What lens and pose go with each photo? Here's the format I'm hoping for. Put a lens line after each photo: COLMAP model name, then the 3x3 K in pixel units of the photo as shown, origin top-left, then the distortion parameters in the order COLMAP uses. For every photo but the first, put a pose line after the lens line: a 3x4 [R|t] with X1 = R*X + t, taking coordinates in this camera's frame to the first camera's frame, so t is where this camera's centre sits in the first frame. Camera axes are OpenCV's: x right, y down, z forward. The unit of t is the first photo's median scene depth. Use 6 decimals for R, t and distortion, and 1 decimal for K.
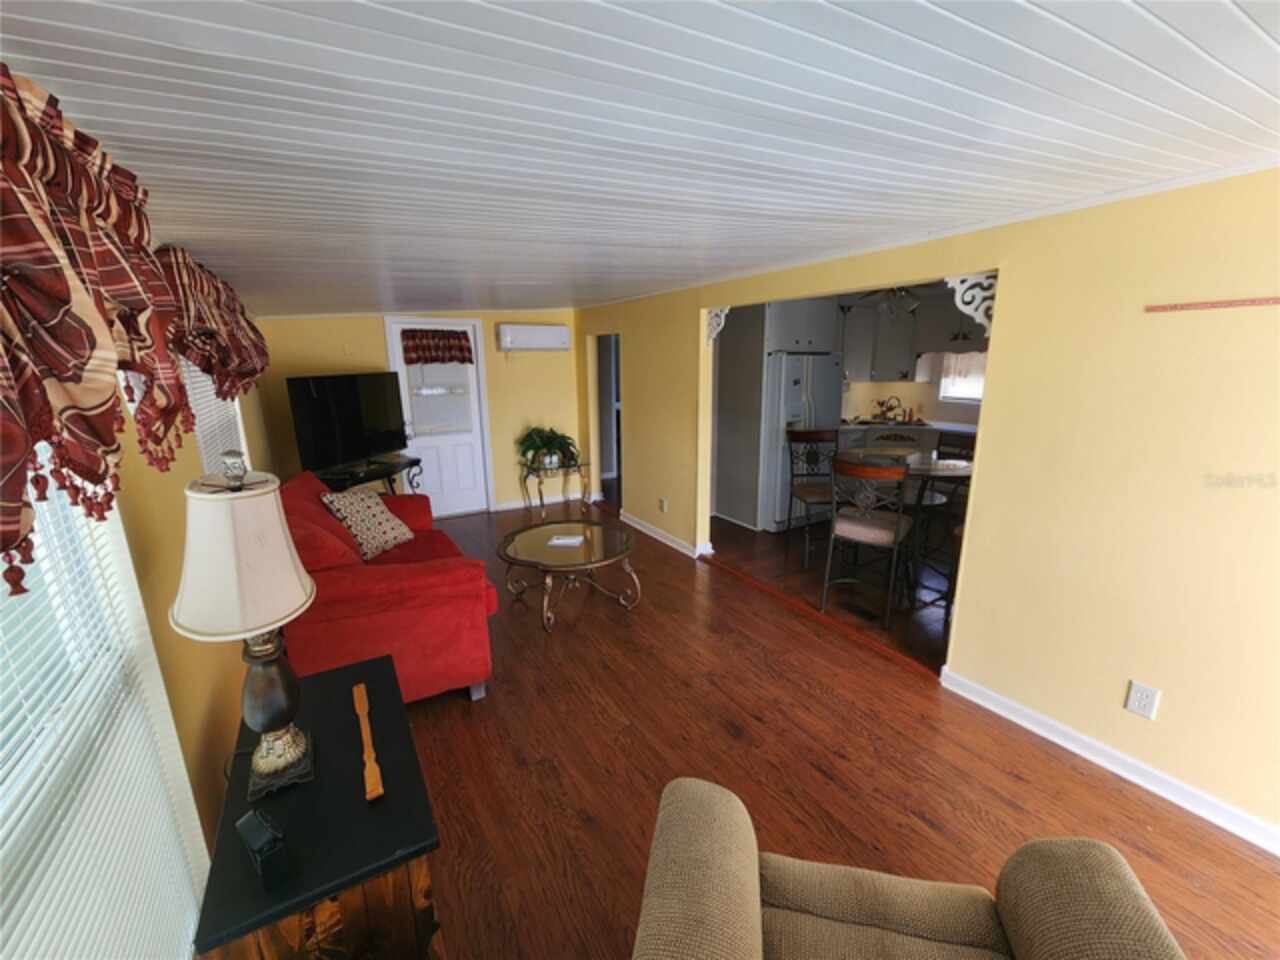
lens RADIAL K [[521.1, 0, 650.4], [0, 521.1, 482.0], [0, 0, 1]] dist [0.021254, 0.000004]
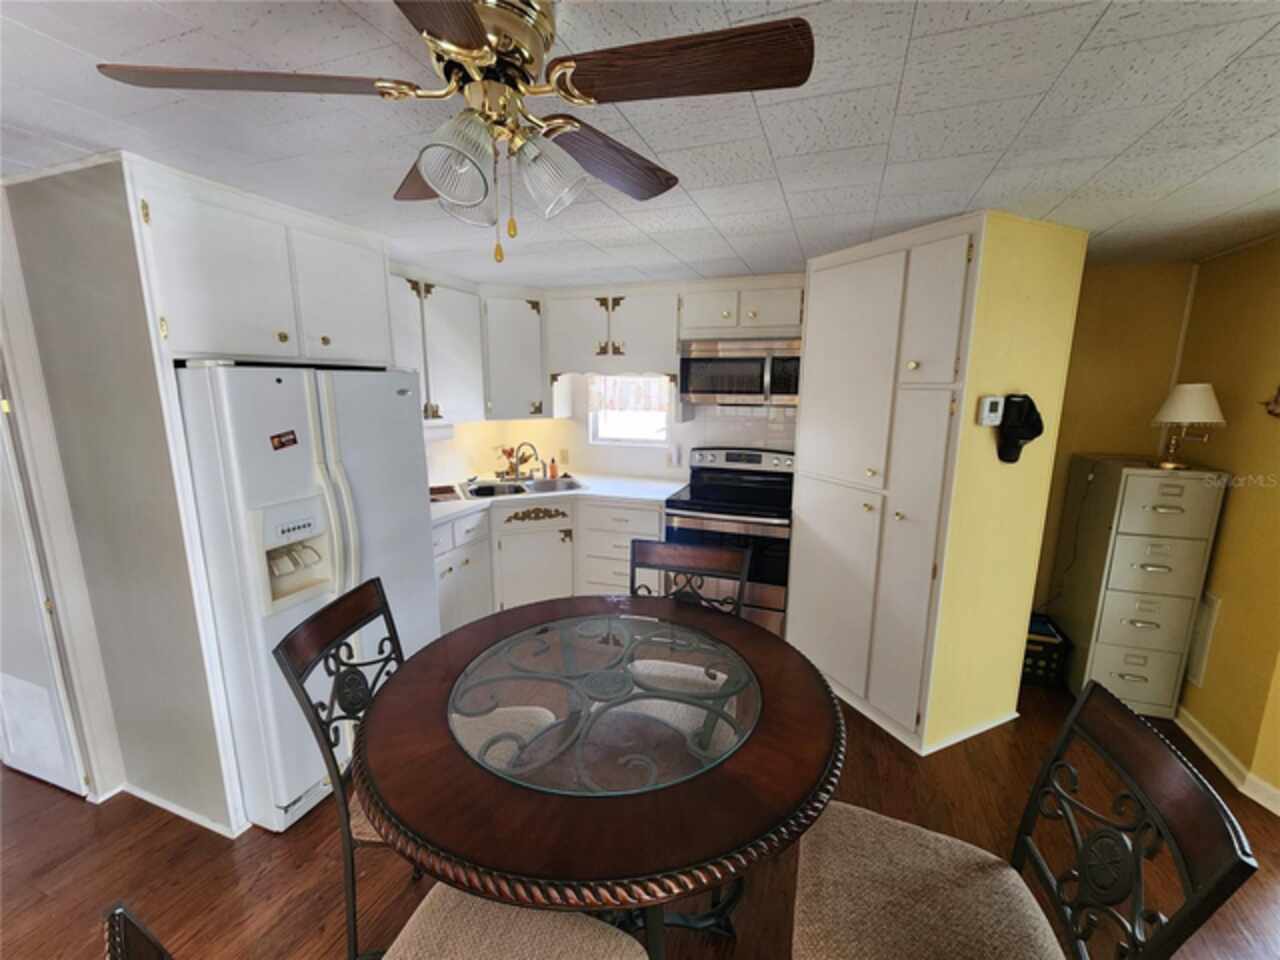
lens RADIAL K [[529.0, 0, 640.0], [0, 529.0, 480.0], [0, 0, 1]] dist [-0.001160, -0.000143]
pose [[0.799640, -0.097624, 0.592491, 0.222389], [0.123385, 0.992354, -0.003016, -0.112546], [-0.587667, 0.075516, 0.805571, 0.472152]]
